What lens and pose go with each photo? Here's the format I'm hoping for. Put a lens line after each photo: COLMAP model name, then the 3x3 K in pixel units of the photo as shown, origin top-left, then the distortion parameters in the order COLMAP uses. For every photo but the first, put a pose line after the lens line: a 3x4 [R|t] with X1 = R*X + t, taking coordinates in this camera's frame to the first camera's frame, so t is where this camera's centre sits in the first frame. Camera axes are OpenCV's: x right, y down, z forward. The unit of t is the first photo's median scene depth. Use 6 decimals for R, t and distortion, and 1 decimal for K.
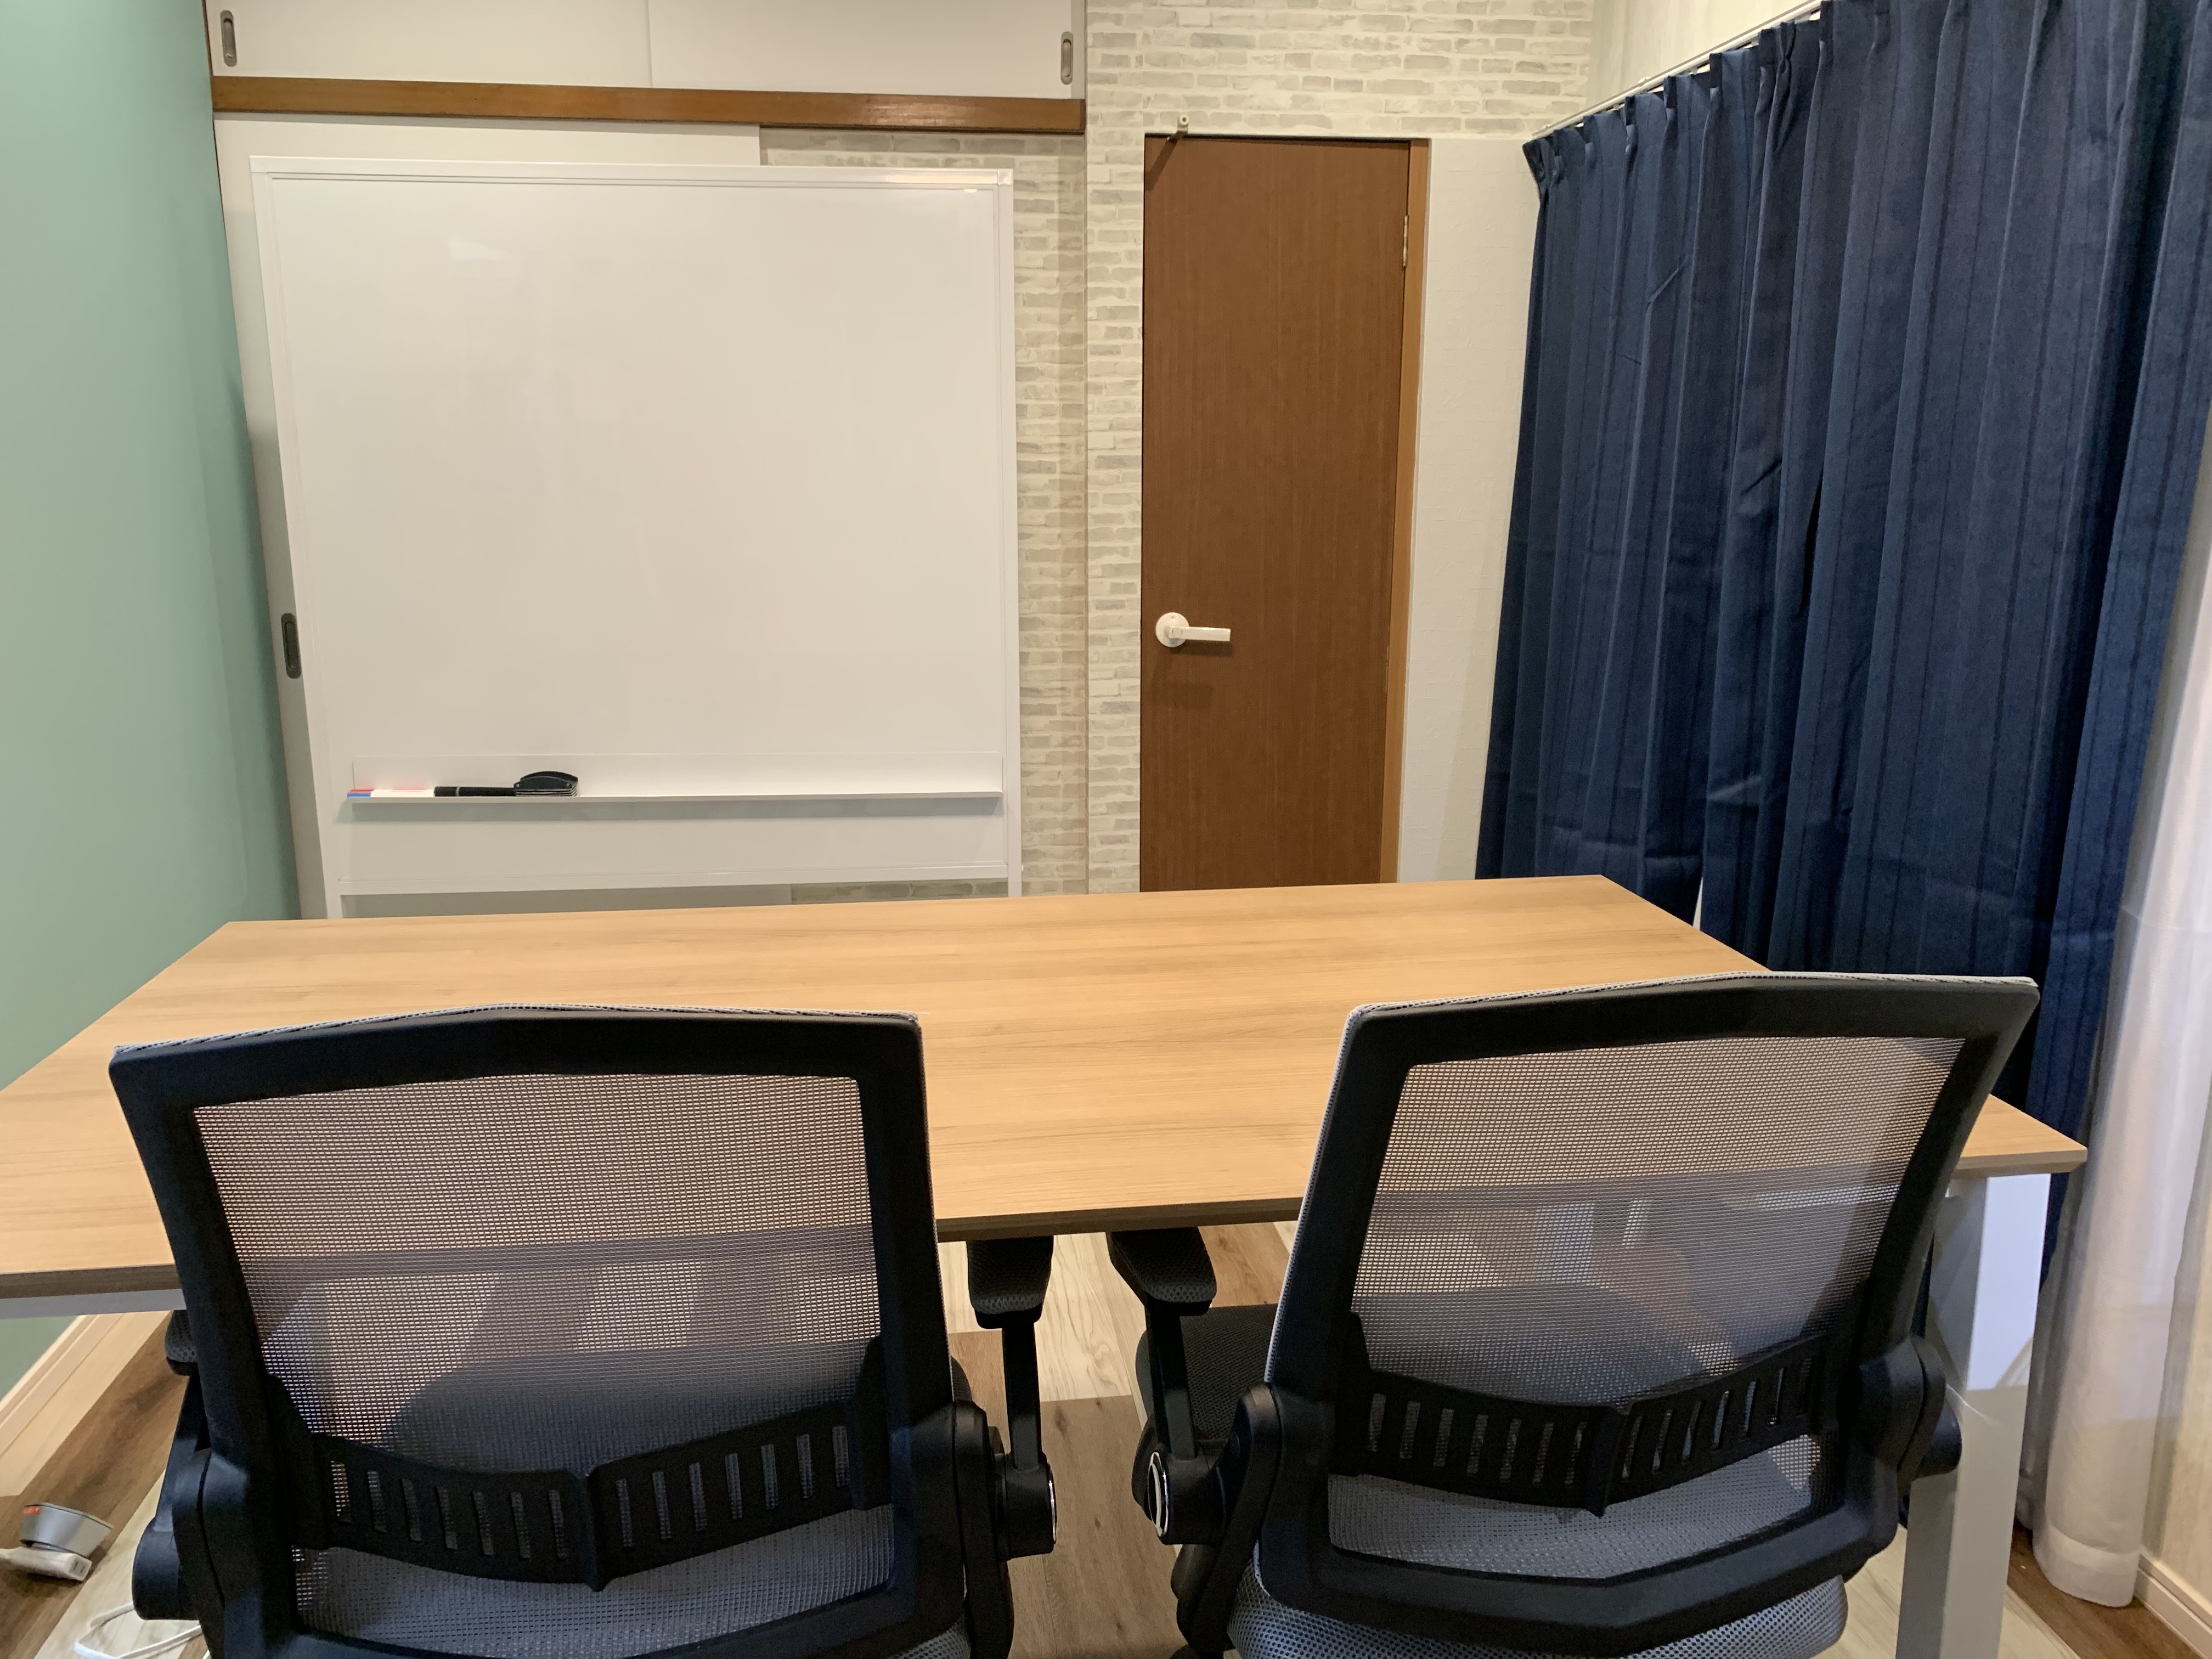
lens RADIAL K [[1667.1, 0, 1109.4], [0, 1667.1, 832.0], [0, 0, 1]] dist [0.001489, -0.000504]
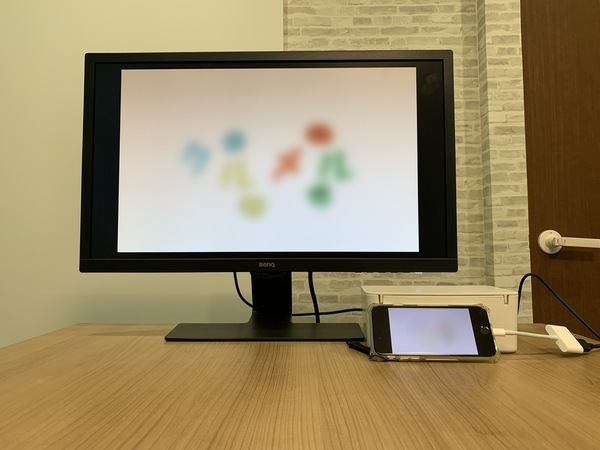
lens RADIAL K [[452.2, 0, 300.0], [0, 452.2, 224.2], [0, 0, 1]] dist [0.001489, -0.000504]
pose [[0.993997, -0.009577, -0.108990, -0.139273], [-0.023287, 0.954818, -0.296278, -0.014789], [0.106903, 0.297037, 0.948863, 0.614160]]
